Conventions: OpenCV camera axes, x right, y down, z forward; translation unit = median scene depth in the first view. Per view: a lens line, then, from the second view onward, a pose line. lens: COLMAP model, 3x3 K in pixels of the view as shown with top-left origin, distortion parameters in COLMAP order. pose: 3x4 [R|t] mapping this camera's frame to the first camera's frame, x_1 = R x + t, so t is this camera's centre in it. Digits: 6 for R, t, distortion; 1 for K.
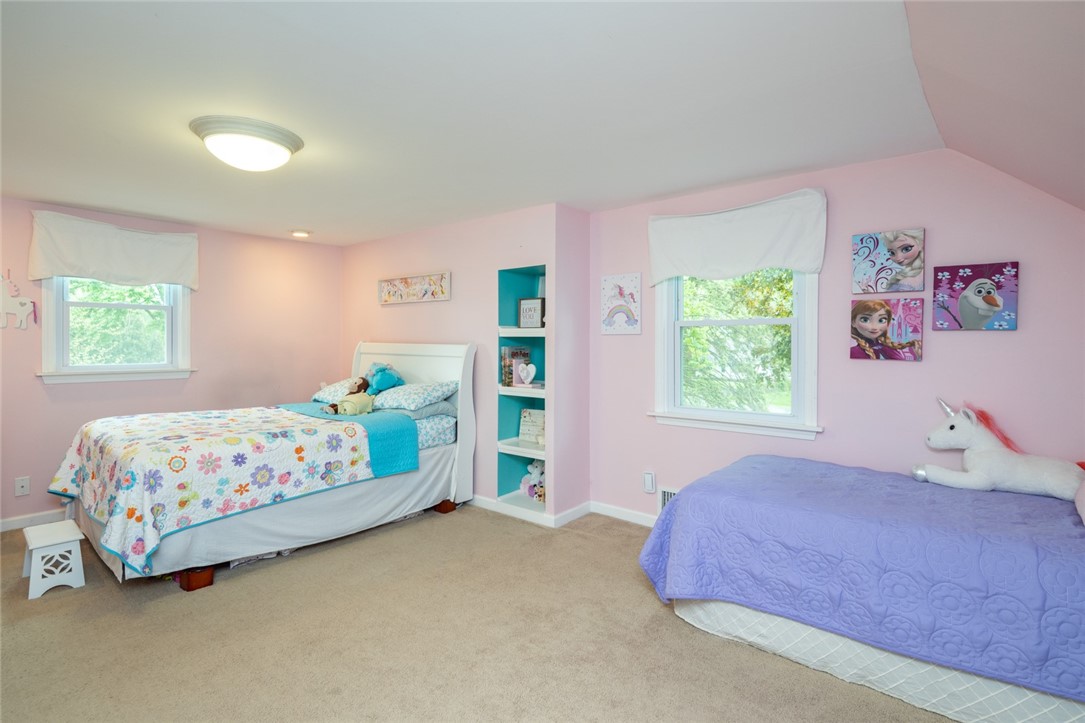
lens RADIAL K [[534.2, 0, 543.5], [0, 534.2, 338.2], [0, 0, 1]] dist [-0.000209, -0.000193]
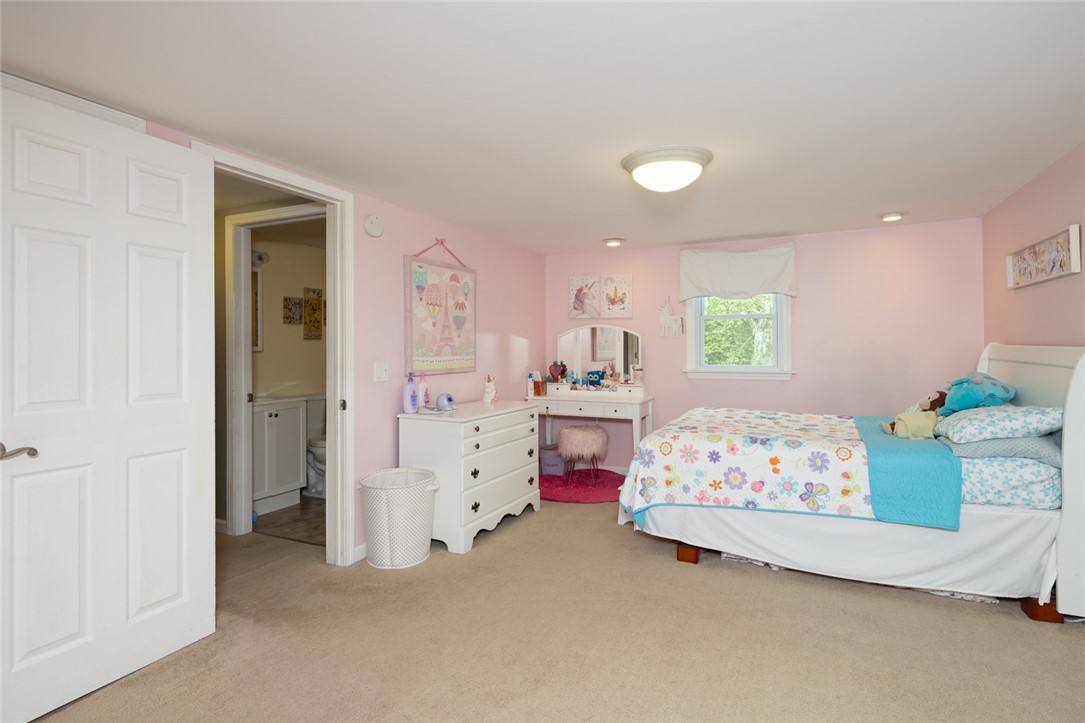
lens RADIAL K [[538.4, 0, 545.0], [0, 538.4, 351.7], [0, 0, 1]] dist [-0.000172, 0.000143]
pose [[0.249309, 0.000216, -0.968424, 0.349835], [0.014379, 0.999889, 0.003925, 0.009728], [0.968317, -0.014903, 0.249278, 0.380278]]
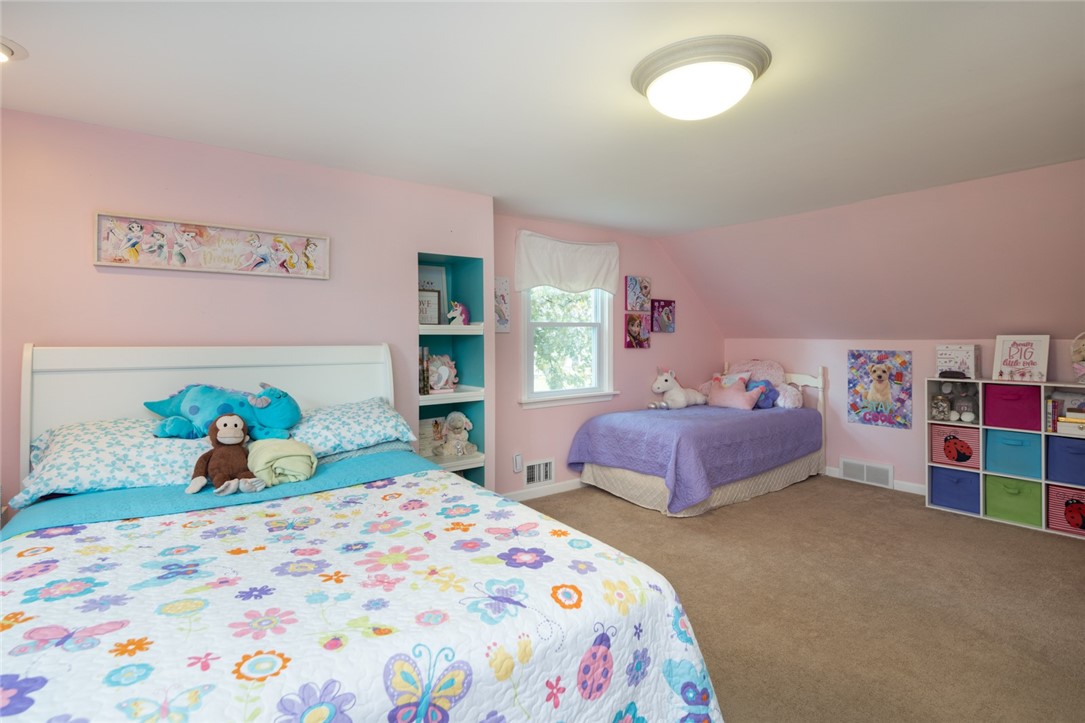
lens RADIAL K [[534.2, 0, 543.5], [0, 534.2, 338.2], [0, 0, 1]] dist [-0.000209, -0.000193]
pose [[0.230360, -0.005954, 0.973087, -1.066146], [-0.000954, 0.999979, 0.006344, -0.003482], [-0.973105, -0.002390, 0.230349, 0.809900]]
